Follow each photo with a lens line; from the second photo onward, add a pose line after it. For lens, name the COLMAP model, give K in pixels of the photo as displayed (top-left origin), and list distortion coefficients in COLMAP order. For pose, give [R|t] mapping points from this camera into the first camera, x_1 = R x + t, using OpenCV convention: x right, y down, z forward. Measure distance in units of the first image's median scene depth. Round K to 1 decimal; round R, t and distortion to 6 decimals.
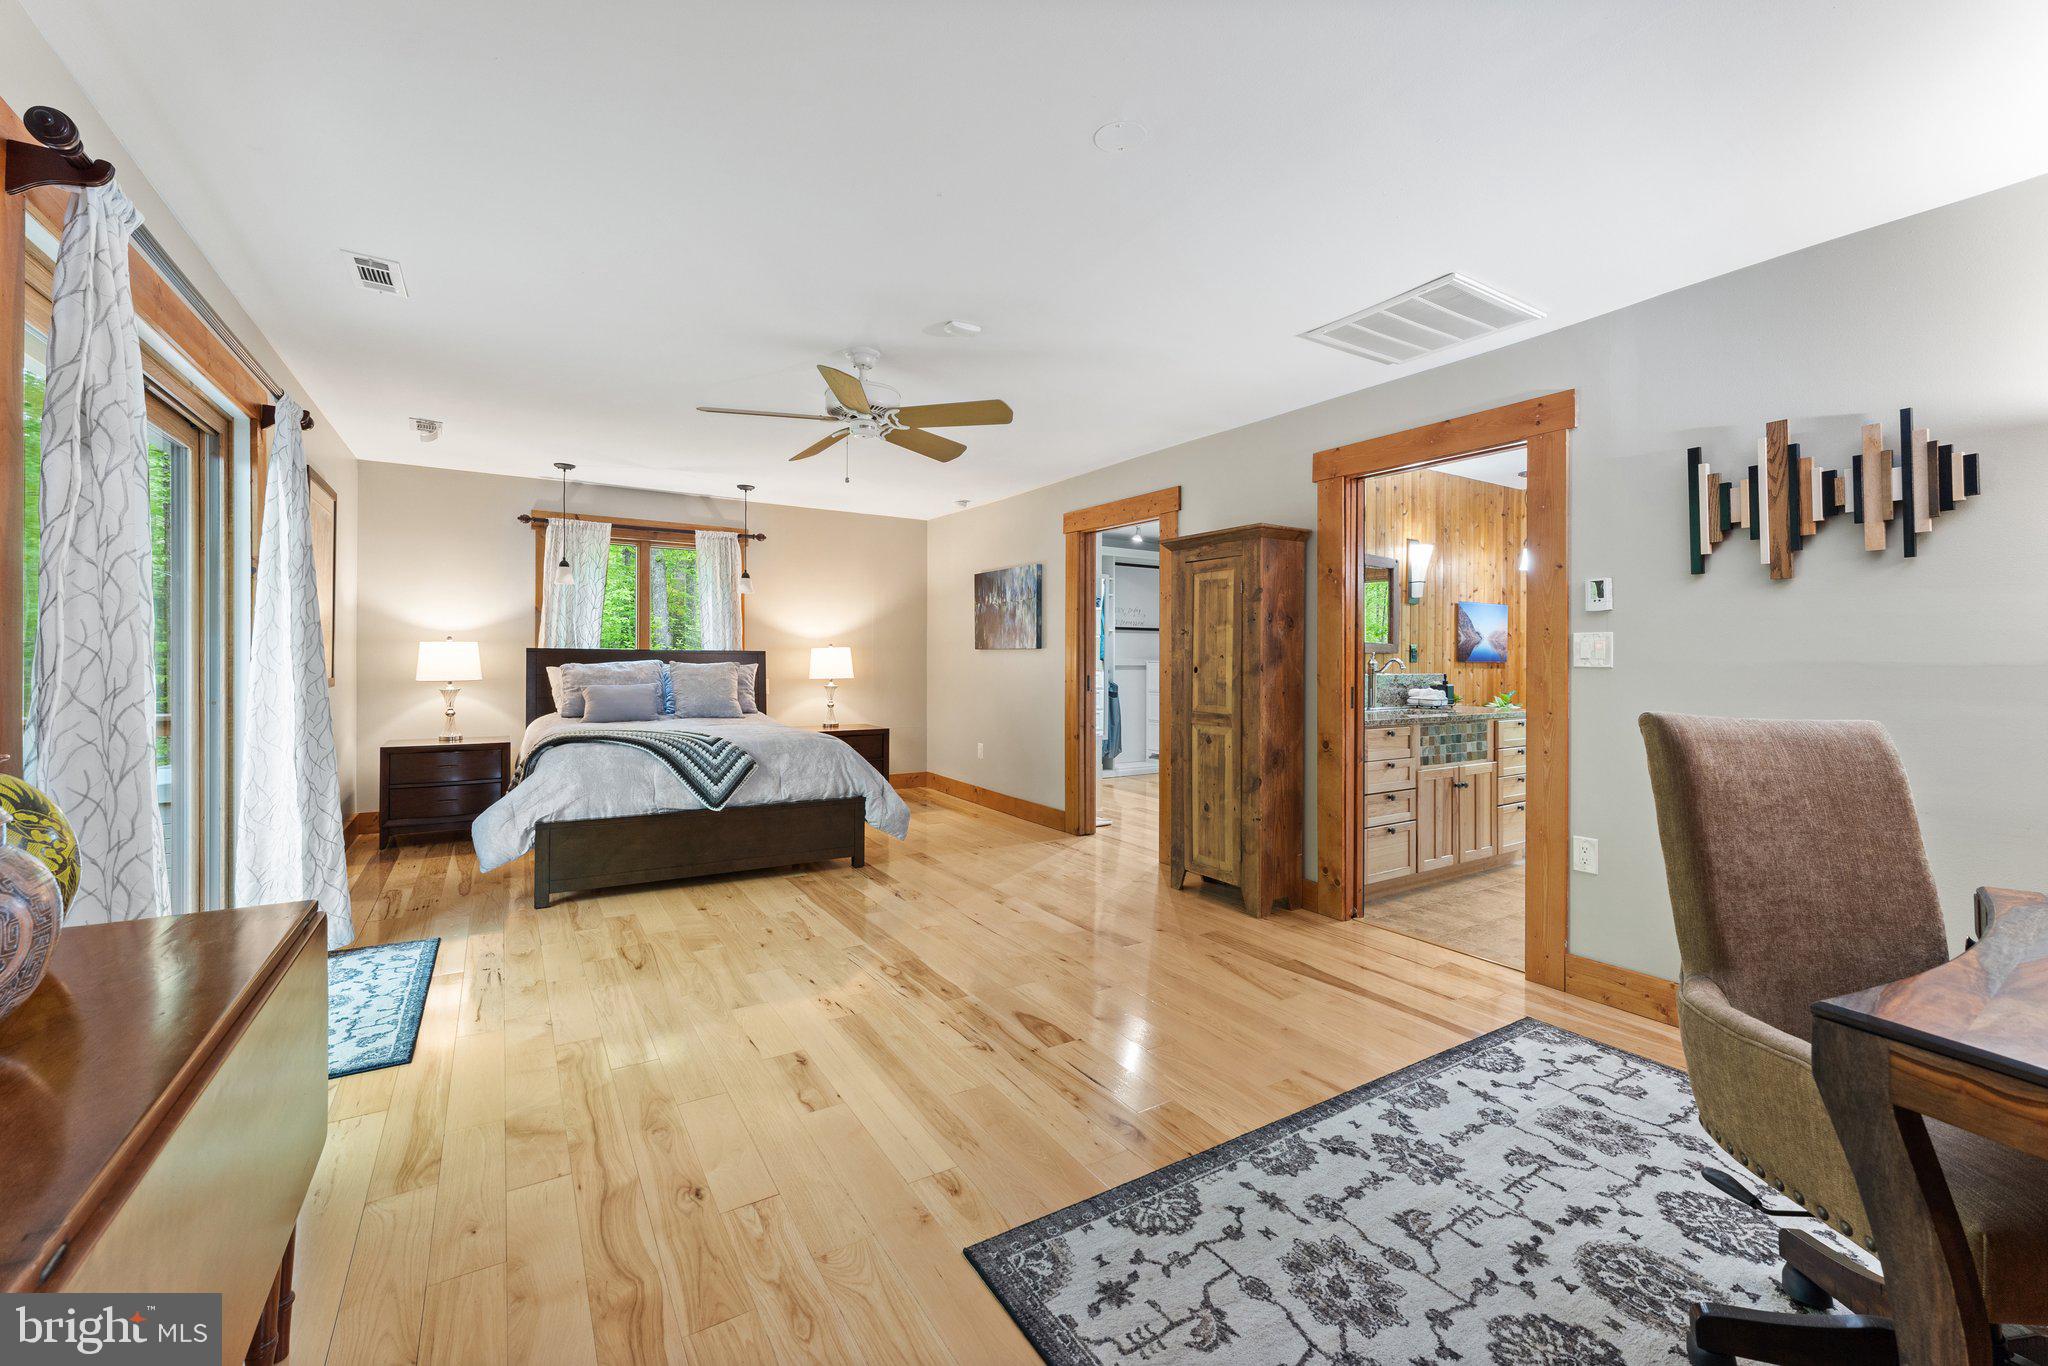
lens RADIAL K [[827.5, 0, 1028.8], [0, 827.5, 653.8], [0, 0, 1]] dist [0.004371, -0.000182]
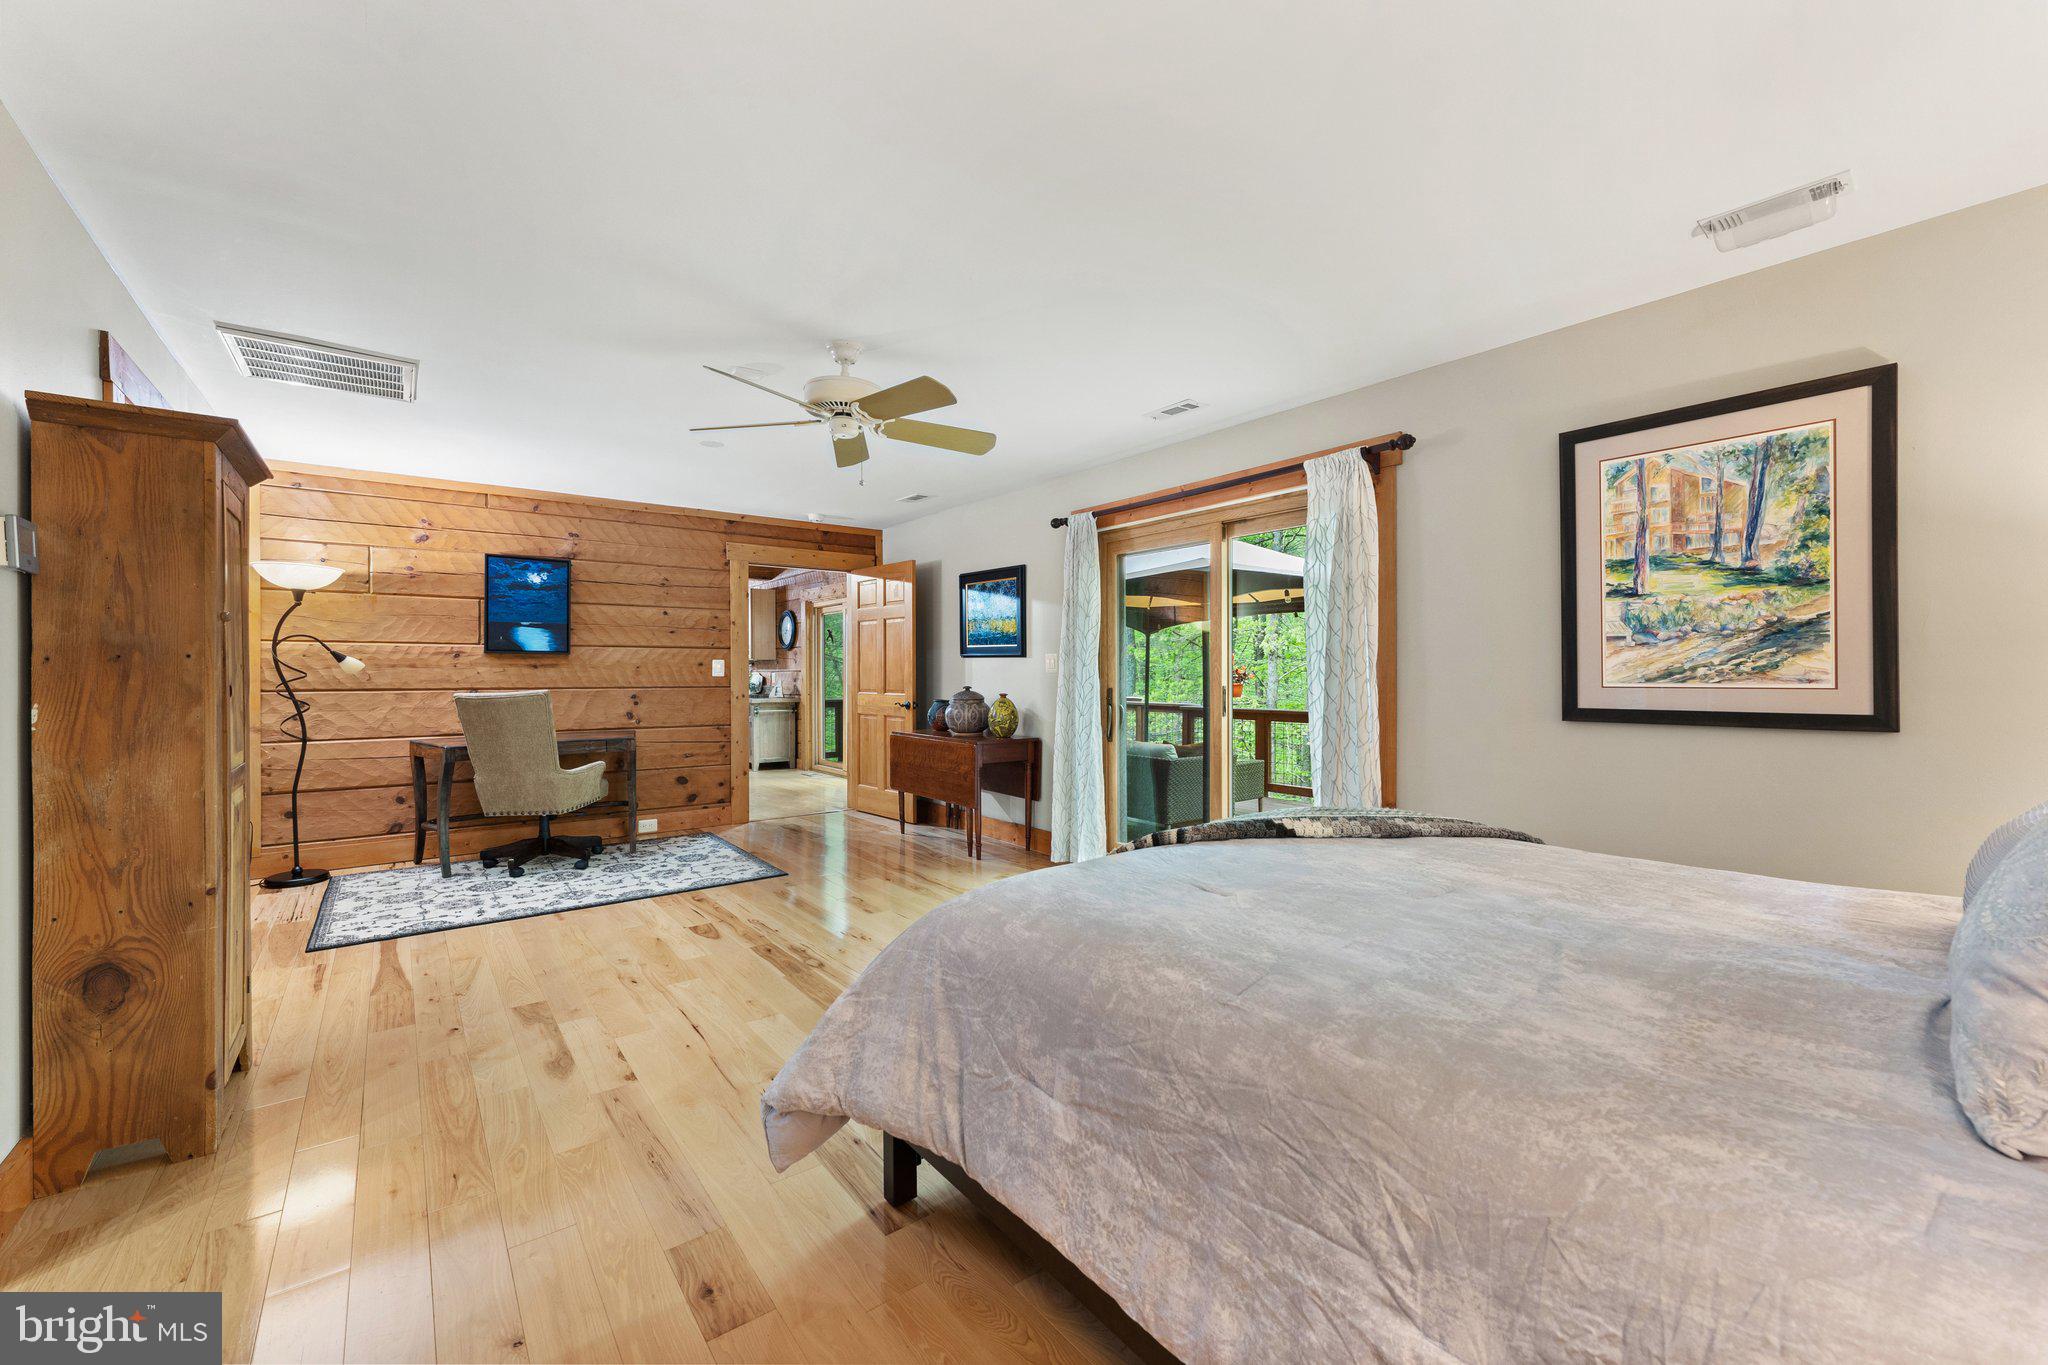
lens RADIAL K [[827.5, 0, 1018.7], [0, 827.5, 675.9], [0, 0, 1]] dist [0.004371, -0.000182]
pose [[-0.996855, -0.006567, -0.078979, -0.251397], [-0.006350, 0.999975, -0.002999, 0.008587], [0.078997, -0.002488, -0.996872, 1.531794]]
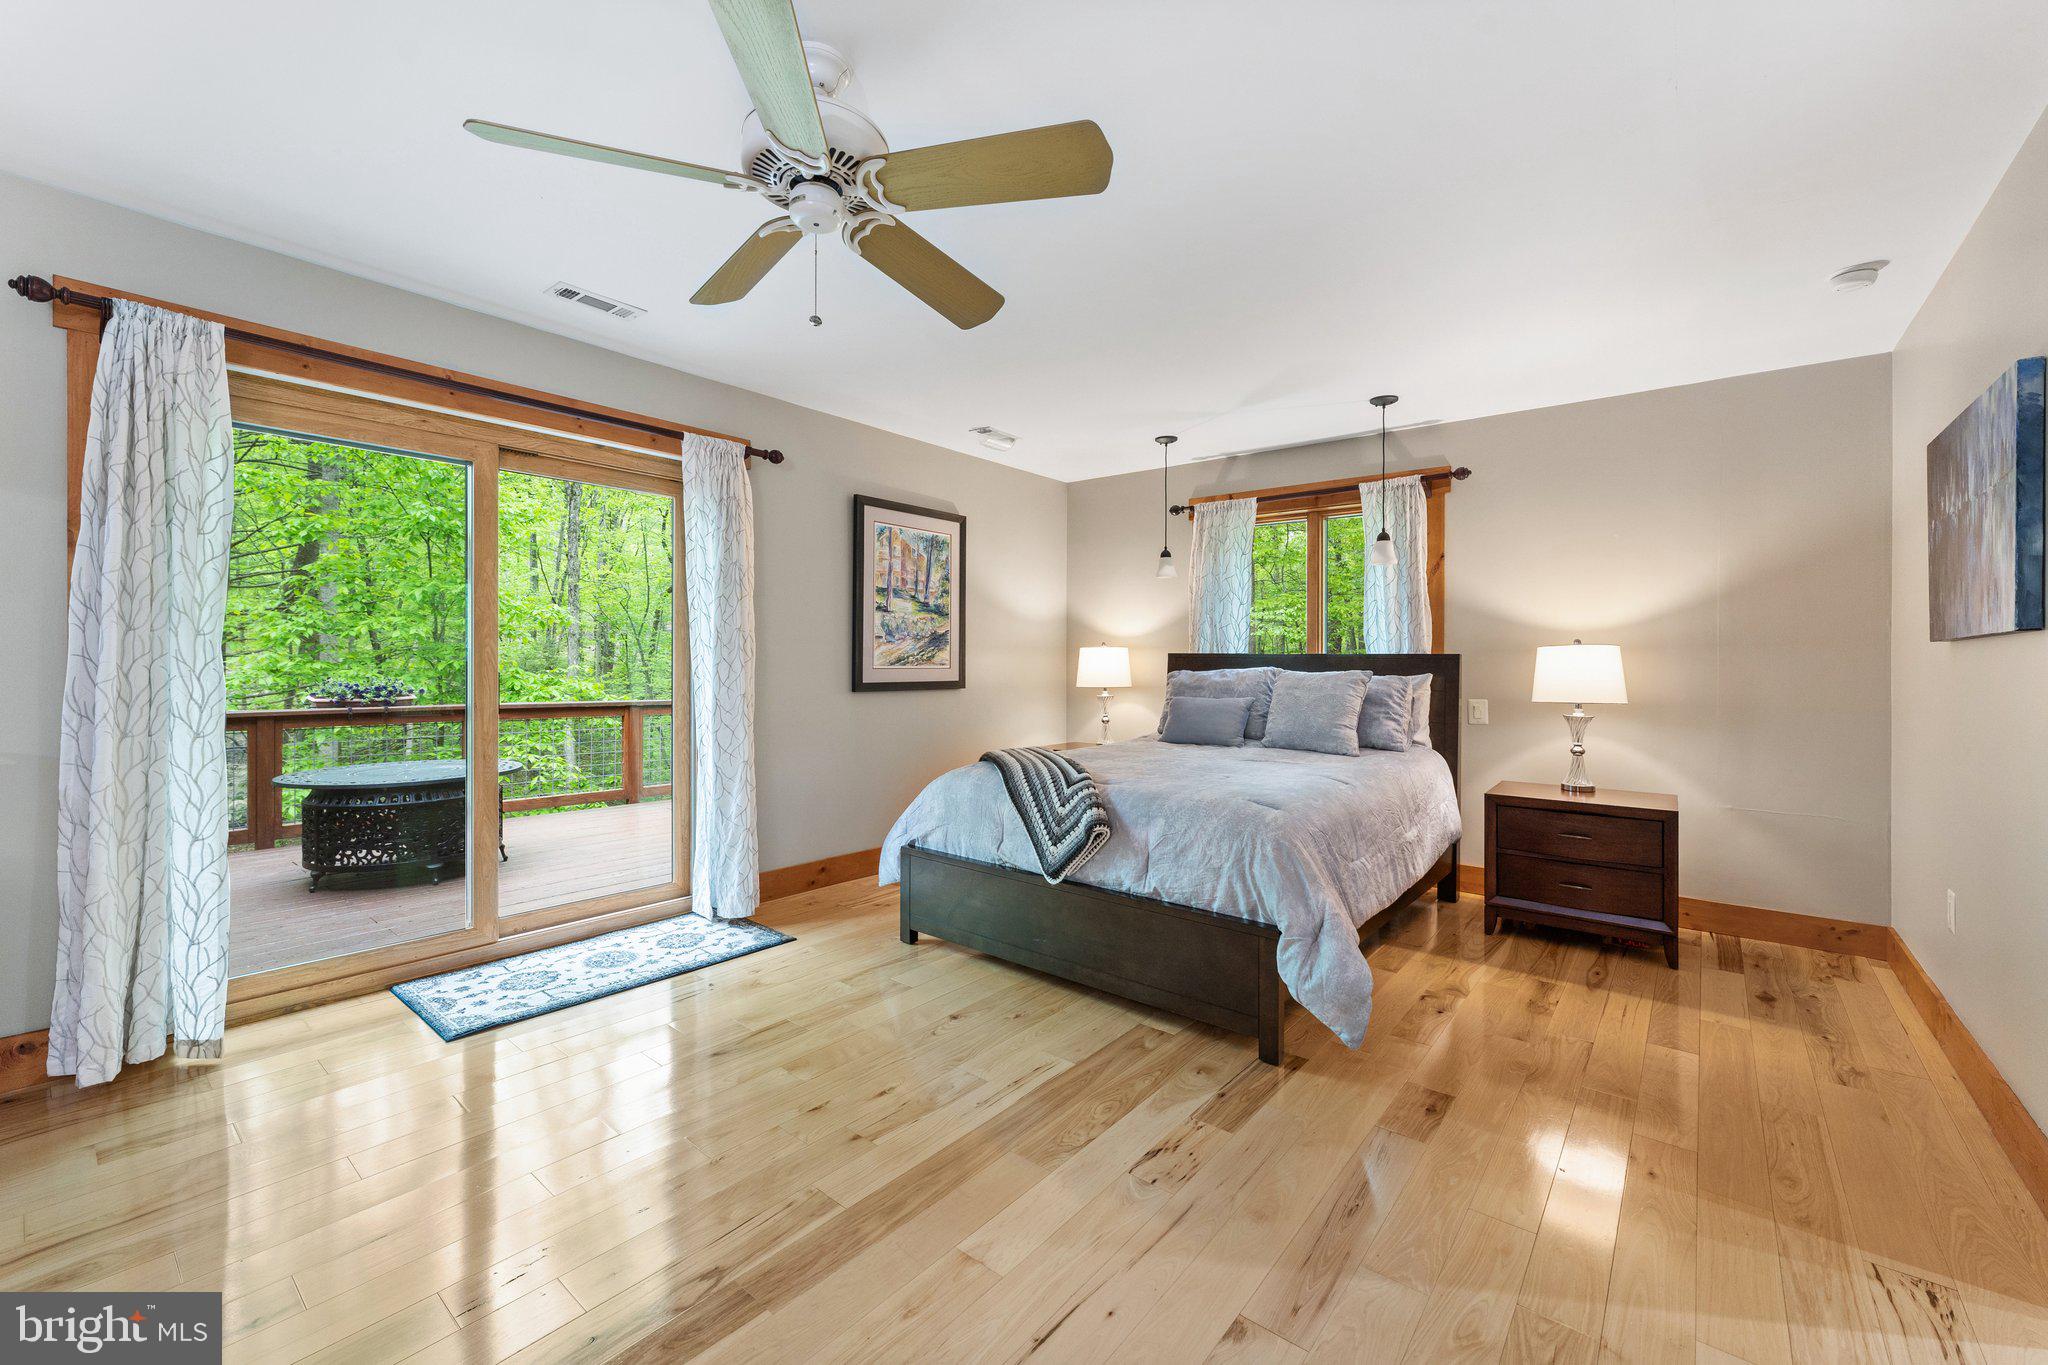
lens RADIAL K [[827.5, 0, 1025.2], [0, 827.5, 665.9], [0, 0, 1]] dist [0.004371, -0.000182]
pose [[0.312640, -0.001928, -0.949870, 0.262565], [-0.001326, 0.999996, -0.002466, 0.011731], [0.949871, 0.002030, 0.312636, 0.756614]]
